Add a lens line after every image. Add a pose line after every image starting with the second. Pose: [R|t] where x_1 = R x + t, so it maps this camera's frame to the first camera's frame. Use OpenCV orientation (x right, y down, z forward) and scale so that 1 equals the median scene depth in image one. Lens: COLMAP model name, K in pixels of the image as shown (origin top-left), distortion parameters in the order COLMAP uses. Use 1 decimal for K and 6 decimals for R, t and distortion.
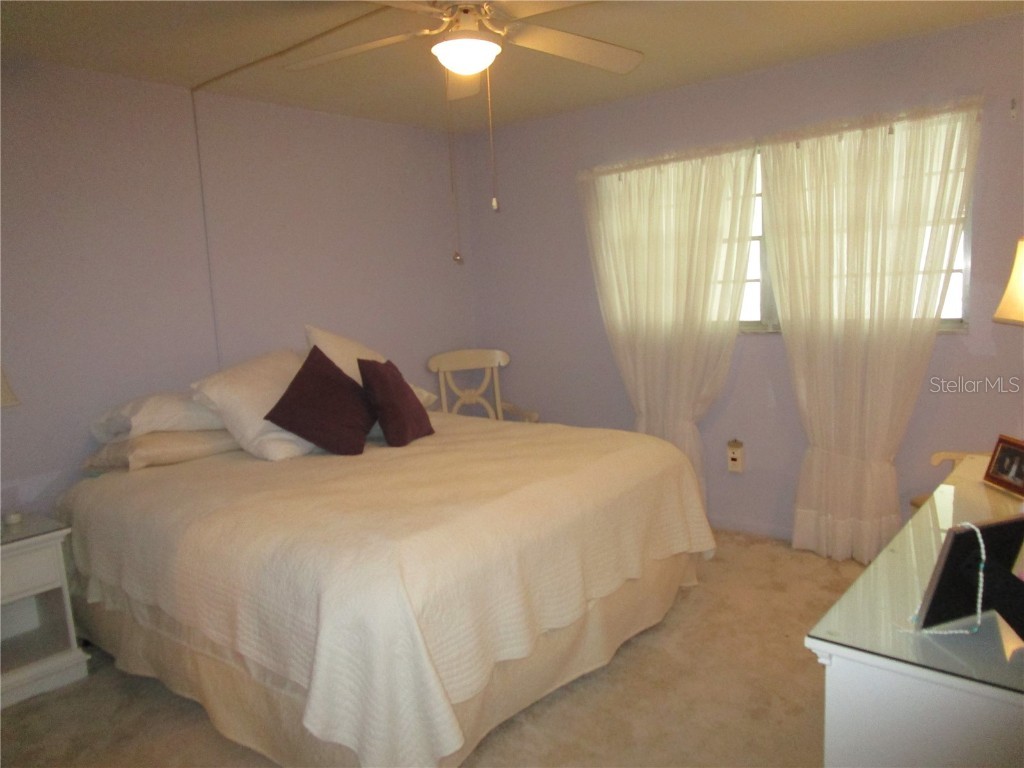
lens RADIAL K [[729.2, 0, 512.0], [0, 729.2, 384.0], [0, 0, 1]] dist [-0.028668, 0.010783]
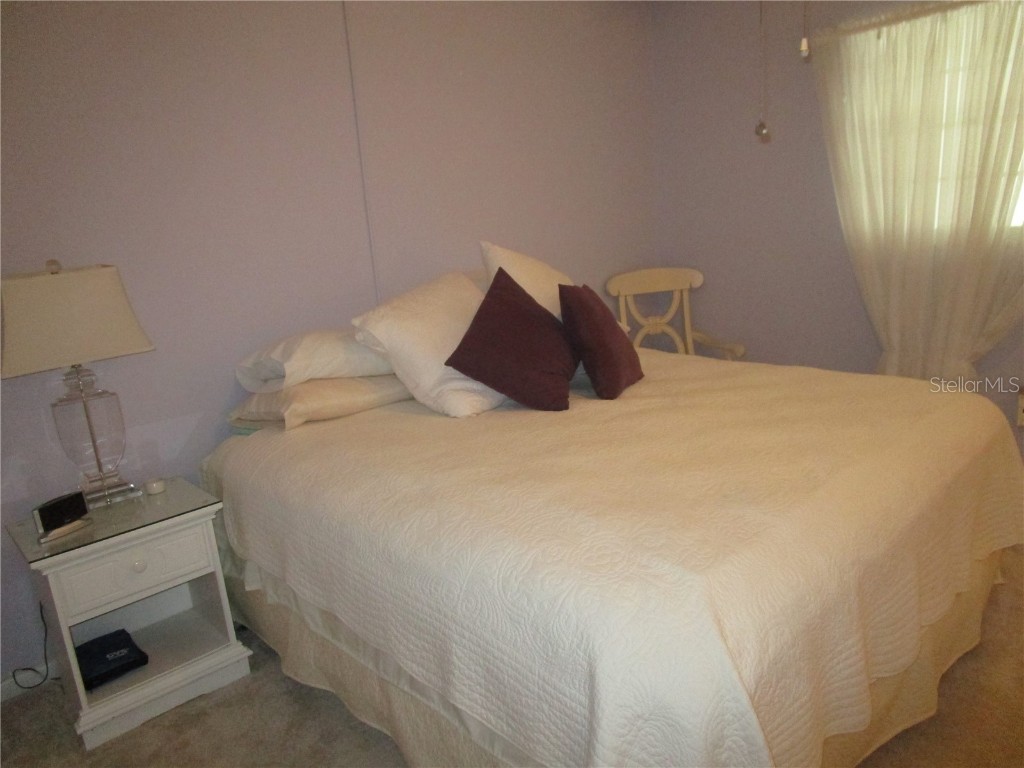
lens RADIAL K [[729.2, 0, 512.0], [0, 729.2, 384.0], [0, 0, 1]] dist [-0.028668, 0.010783]
pose [[0.988966, 0.008805, -0.147884, -0.150789], [0.008156, 0.993482, 0.113698, -0.018959], [0.147921, -0.113649, 0.982448, 0.234147]]
